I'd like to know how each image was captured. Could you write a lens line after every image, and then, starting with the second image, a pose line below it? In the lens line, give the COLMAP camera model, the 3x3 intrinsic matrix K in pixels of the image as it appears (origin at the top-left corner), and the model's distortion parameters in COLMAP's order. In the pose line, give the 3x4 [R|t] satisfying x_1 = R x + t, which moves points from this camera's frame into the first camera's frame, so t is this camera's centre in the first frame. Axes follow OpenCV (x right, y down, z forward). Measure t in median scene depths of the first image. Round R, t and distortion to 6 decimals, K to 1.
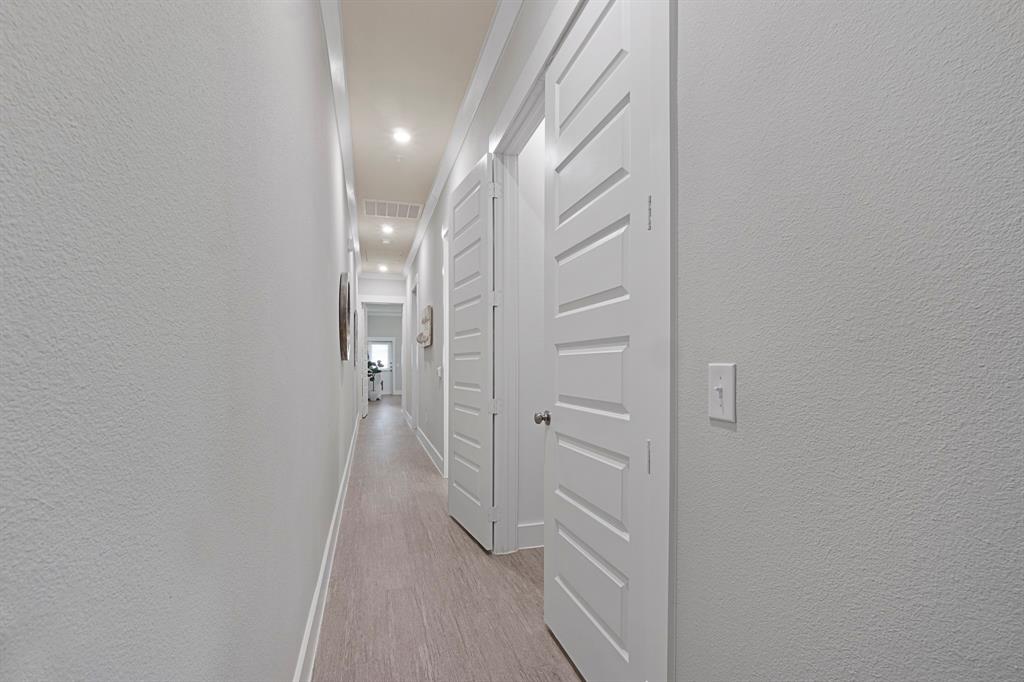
lens RADIAL K [[454.8, 0, 508.8], [0, 454.8, 359.8], [0, 0, 1]] dist [-0.001783, -0.000195]
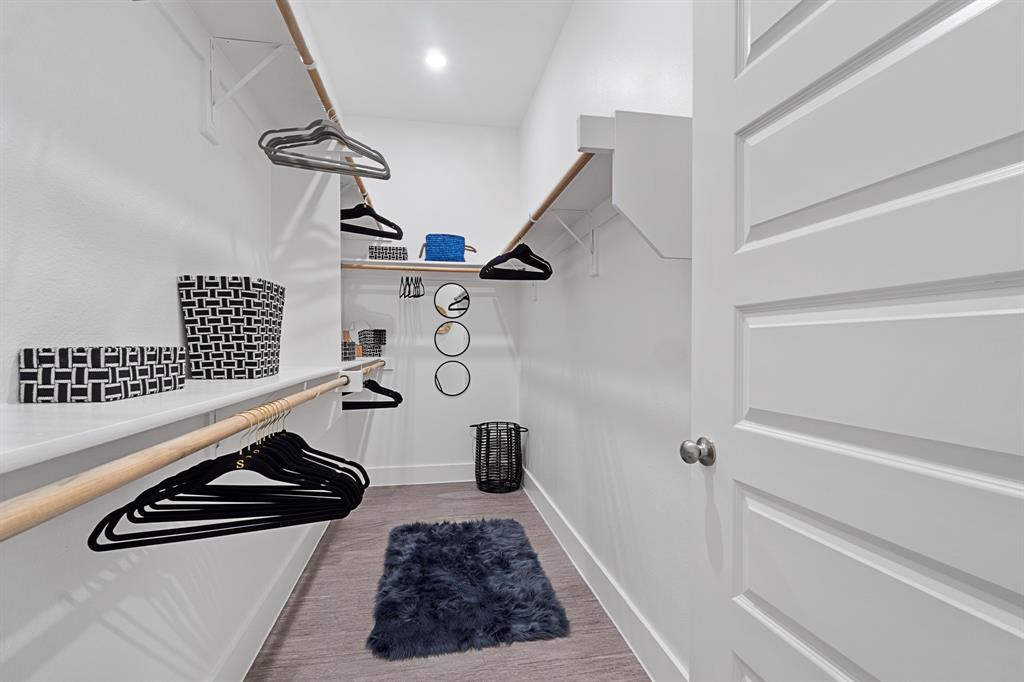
lens RADIAL K [[454.8, 0, 508.8], [0, 454.8, 359.8], [0, 0, 1]] dist [-0.001783, -0.000195]
pose [[0.997222, 0.009095, -0.073931, -0.111450], [-0.006550, 0.999380, 0.034593, 0.009666], [0.074200, -0.034013, 0.996663, 0.487001]]
